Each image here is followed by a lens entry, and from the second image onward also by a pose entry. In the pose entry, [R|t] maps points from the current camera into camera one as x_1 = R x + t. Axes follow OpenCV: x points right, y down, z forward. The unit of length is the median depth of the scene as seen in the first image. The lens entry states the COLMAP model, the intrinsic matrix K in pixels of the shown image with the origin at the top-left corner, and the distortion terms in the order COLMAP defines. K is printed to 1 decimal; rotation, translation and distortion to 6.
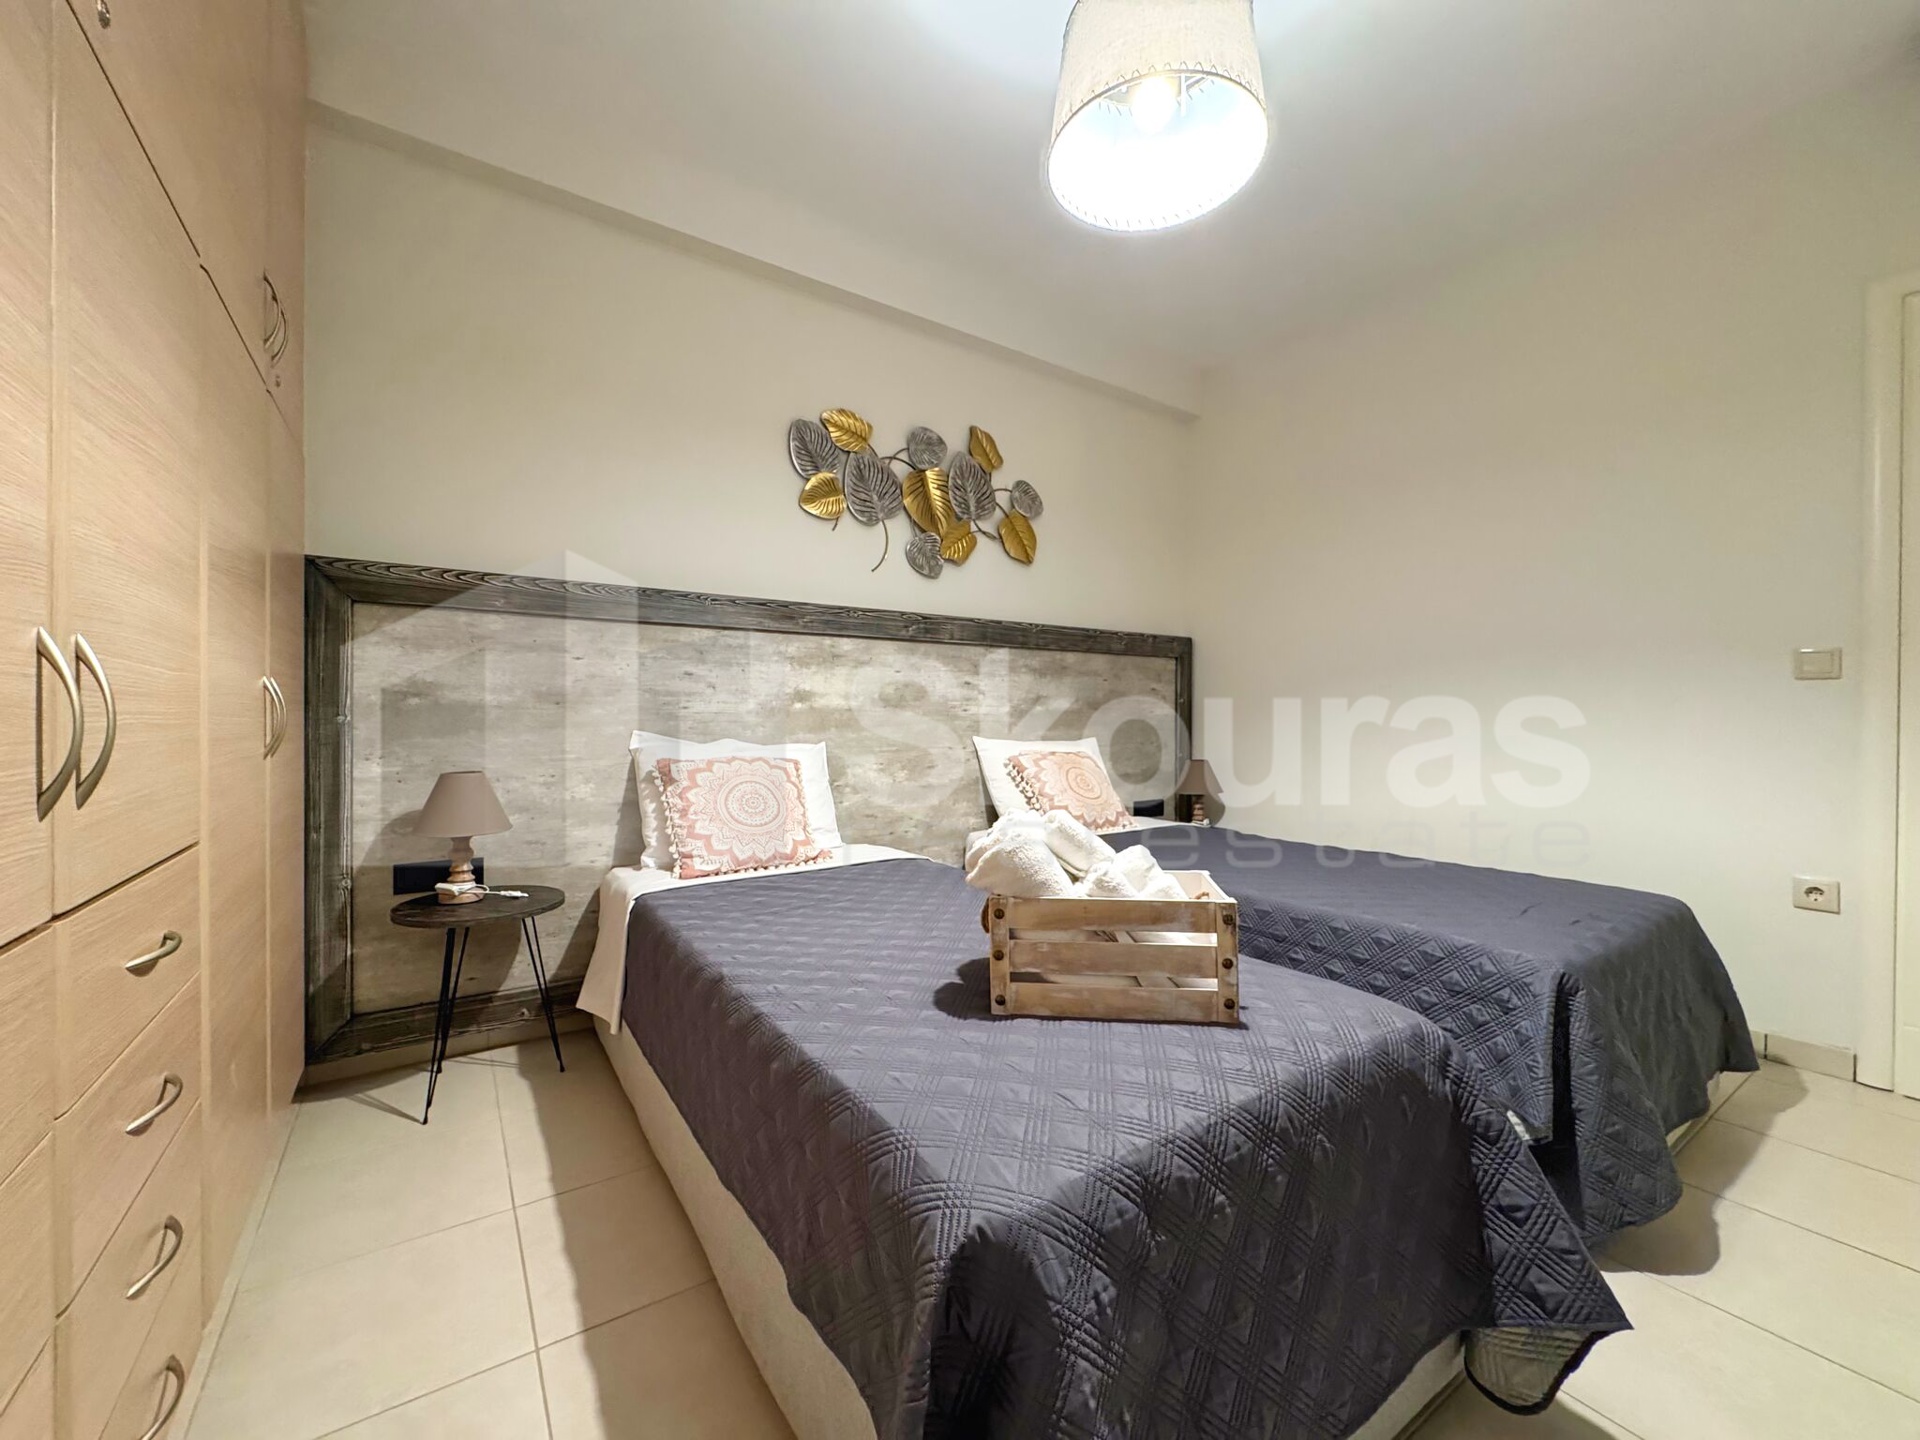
lens RADIAL K [[764.6, 0, 964.1], [0, 764.6, 721.9], [0, 0, 1]] dist [-0.001114, -0.000142]
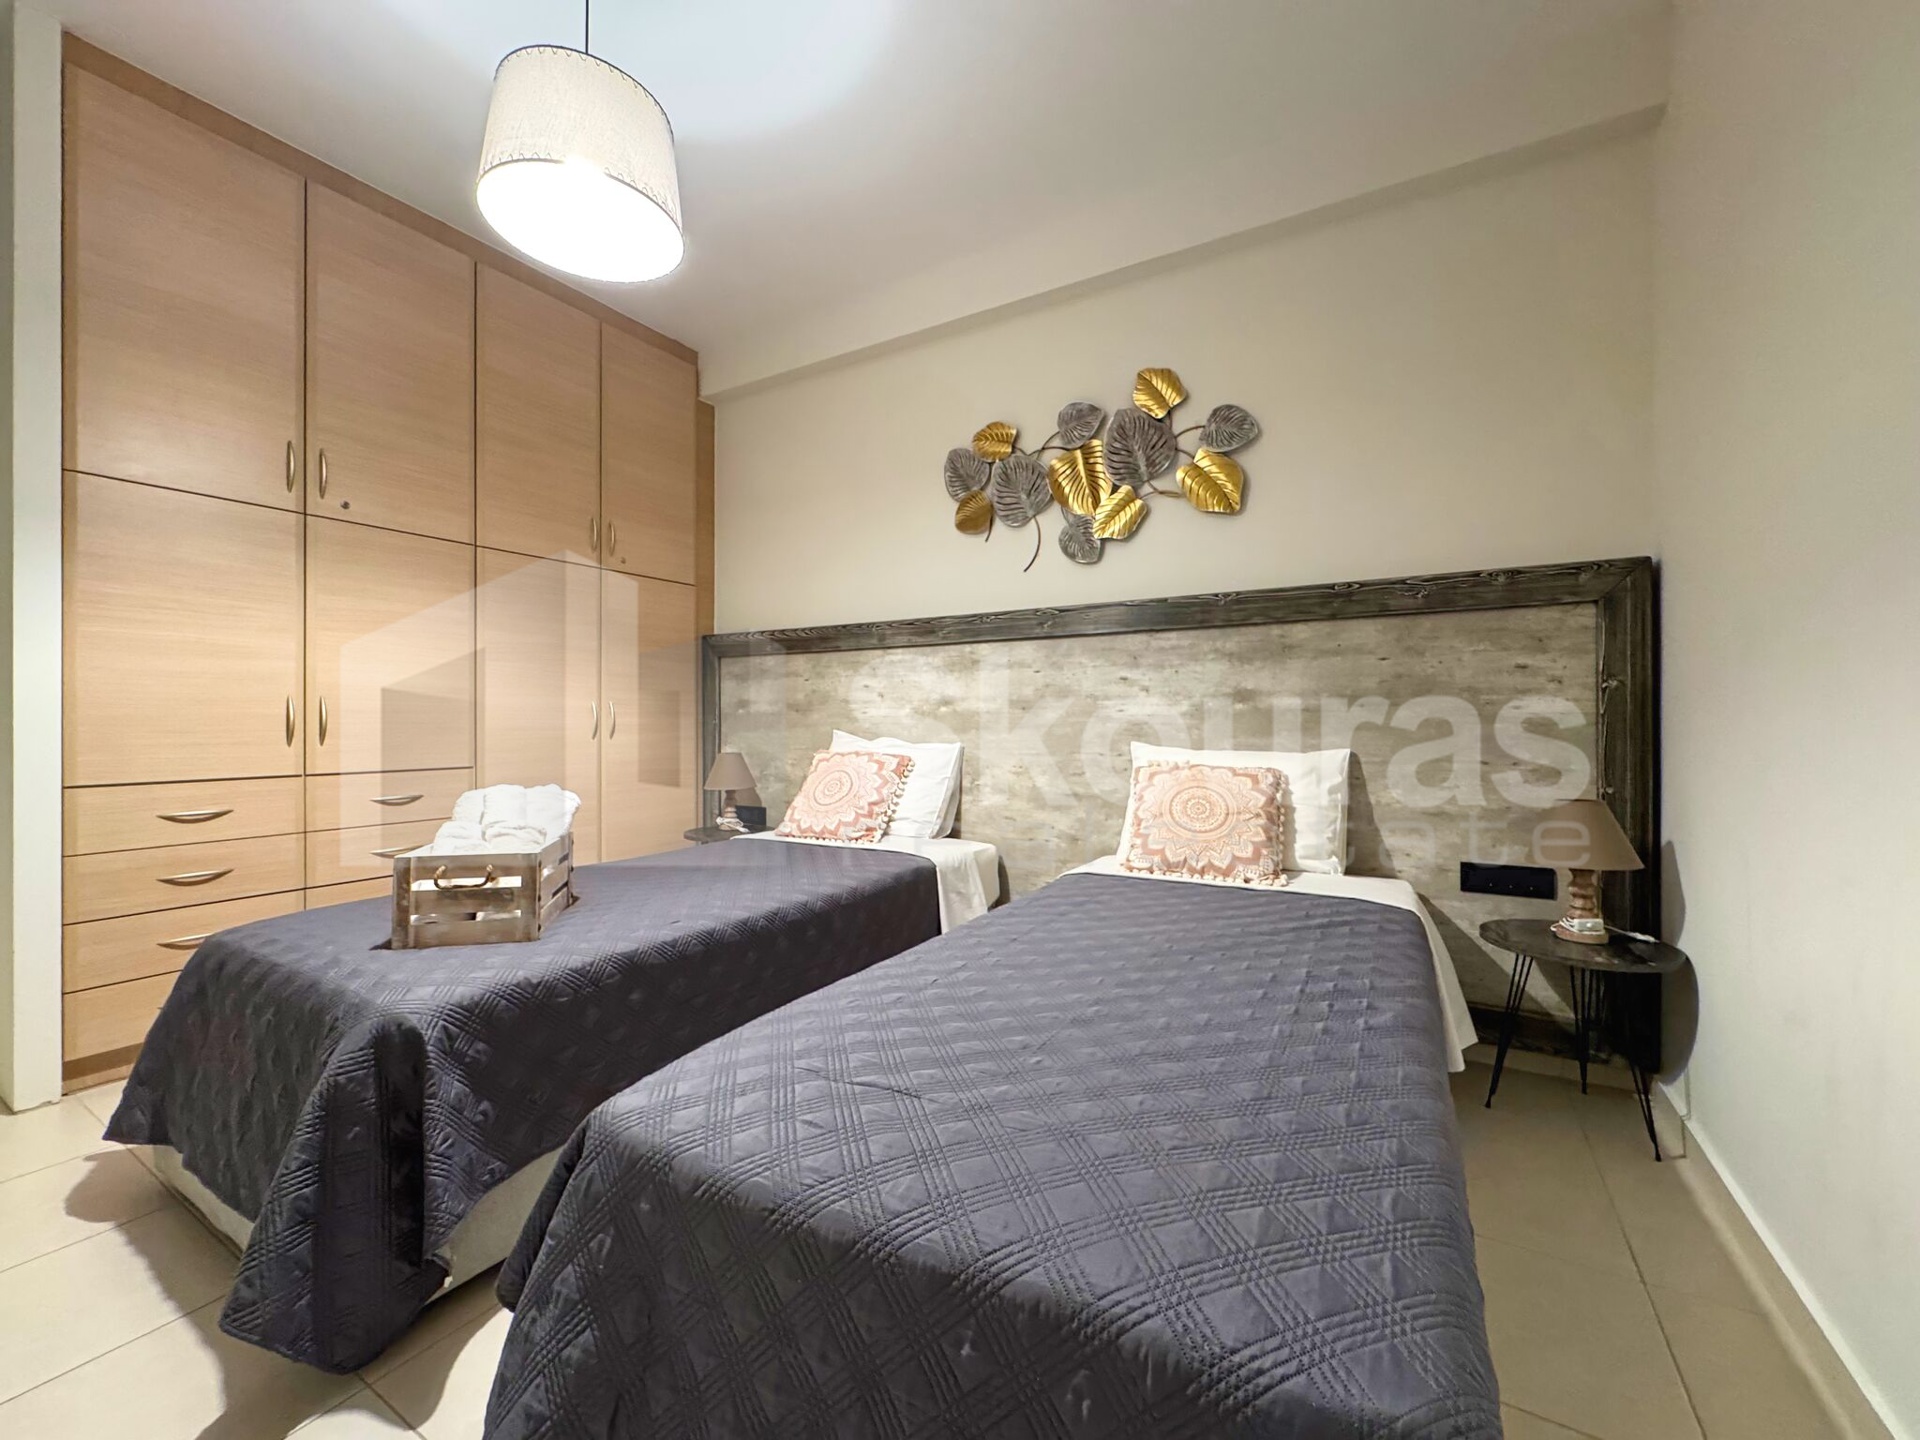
lens RADIAL K [[764.6, 0, 974.3], [0, 764.6, 721.1], [0, 0, 1]] dist [-0.001114, -0.000142]
pose [[0.427711, -0.001076, -0.903915, 0.683790], [-0.001718, 0.999997, -0.002004, -0.001561], [0.903914, 0.002410, 0.427708, 0.474331]]
